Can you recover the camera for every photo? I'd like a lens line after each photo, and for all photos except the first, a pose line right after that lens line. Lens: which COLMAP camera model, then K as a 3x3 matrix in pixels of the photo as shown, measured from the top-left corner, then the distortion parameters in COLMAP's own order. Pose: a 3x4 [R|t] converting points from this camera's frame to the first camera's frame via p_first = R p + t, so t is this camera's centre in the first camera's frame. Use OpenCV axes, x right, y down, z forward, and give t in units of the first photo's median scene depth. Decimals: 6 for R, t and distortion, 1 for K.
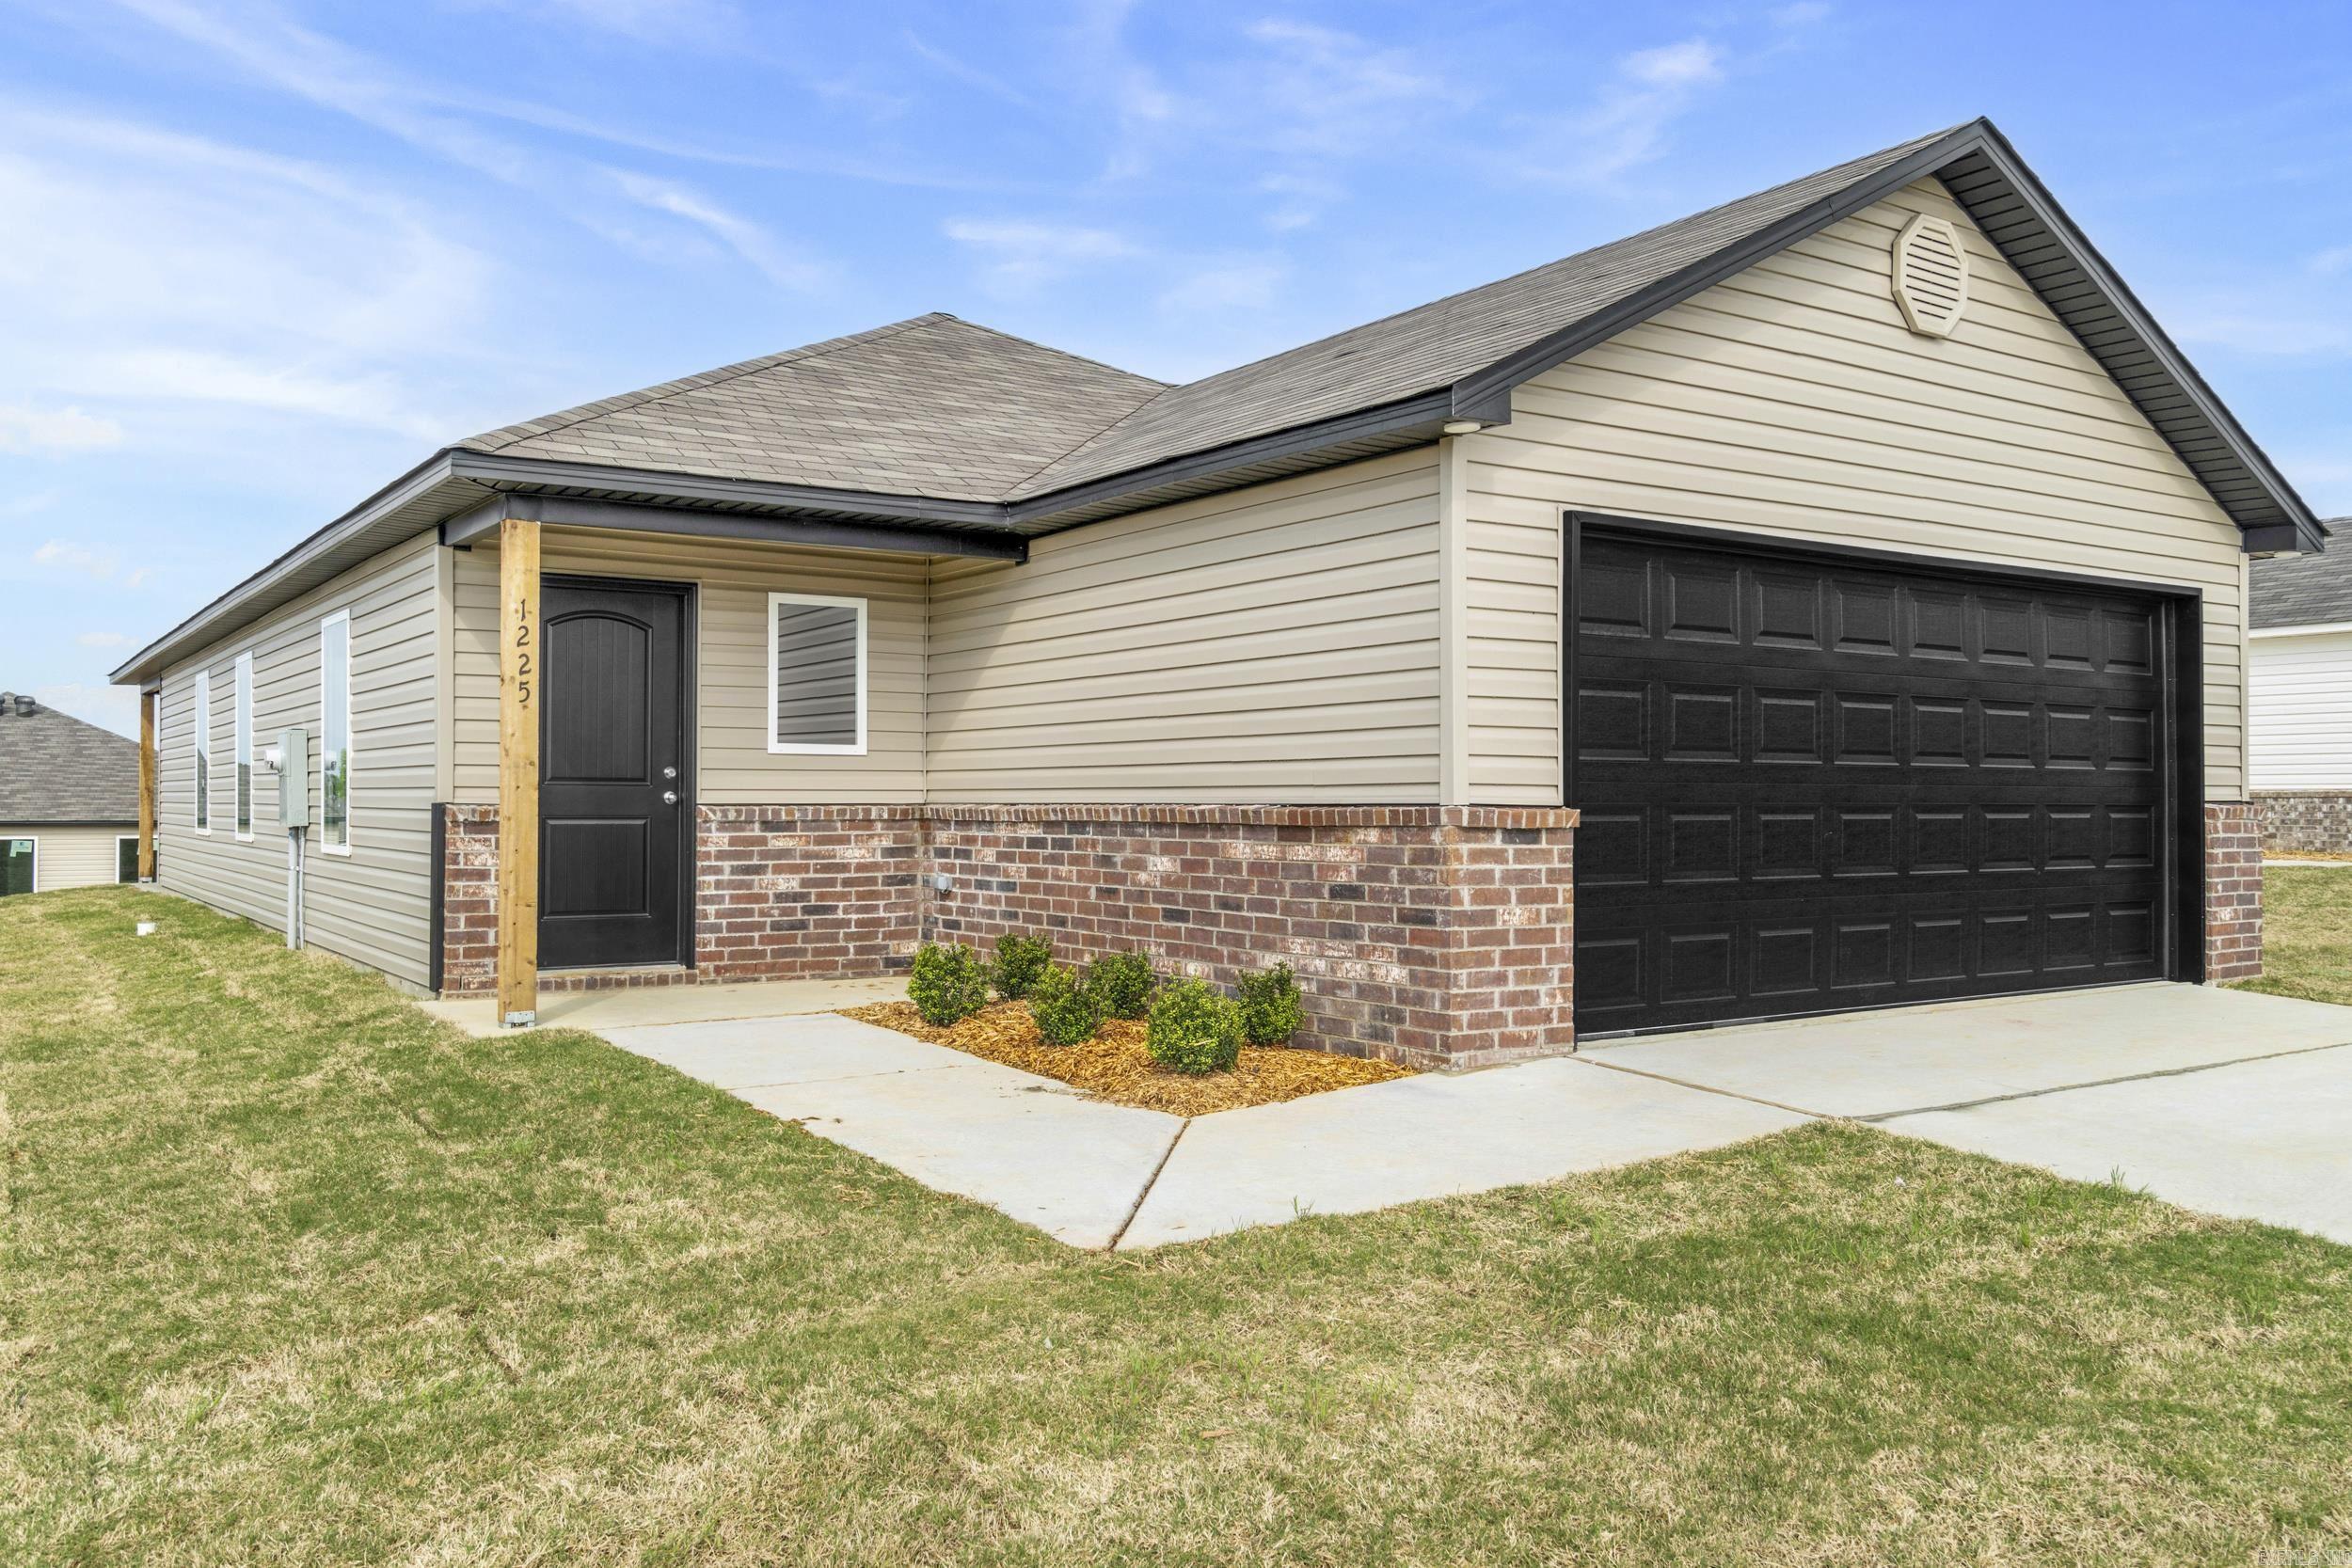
lens RADIAL K [[1811.7, 0, 1176.0], [0, 1811.7, 784.0], [0, 0, 1]] dist [-0.007784, -0.005022]
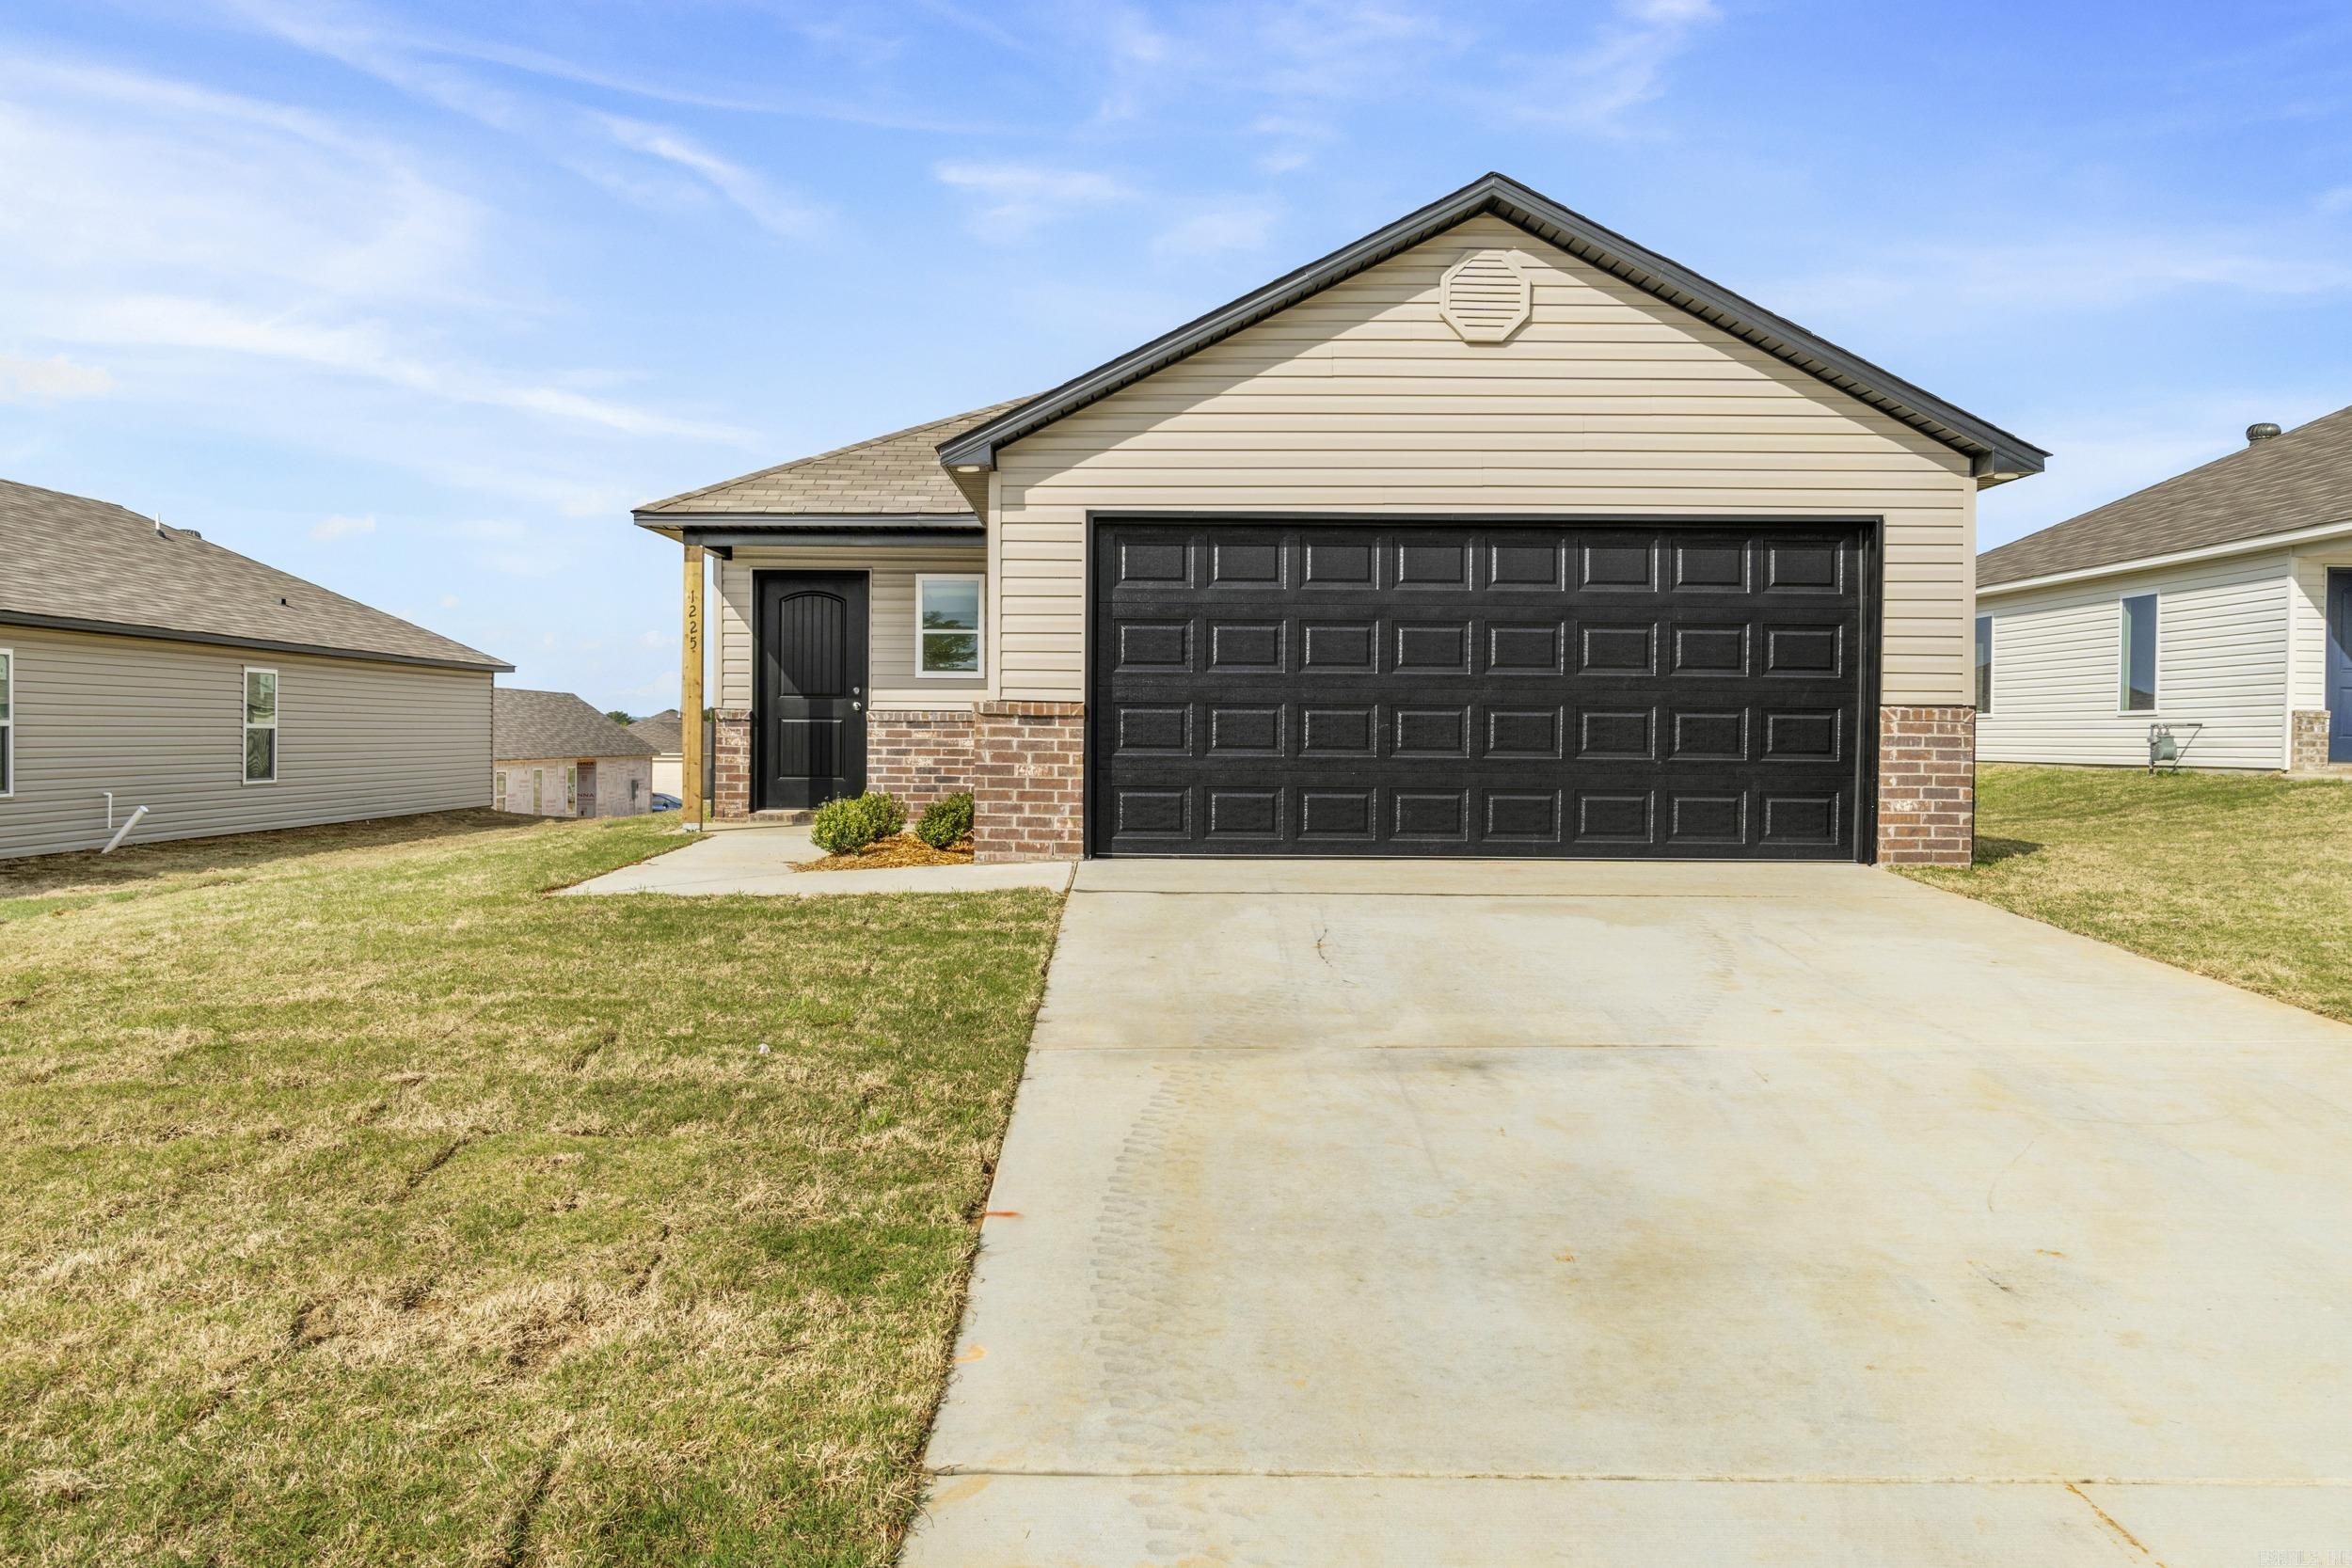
lens RADIAL K [[1811.7, 0, 1176.0], [0, 1811.7, 784.0], [0, 0, 1]] dist [-0.007784, -0.005022]
pose [[0.837594, 0.019041, -0.545961, 0.898619], [-0.001364, 0.999462, 0.032765, 0.025166], [0.546291, -0.026699, 0.837170, -0.203868]]
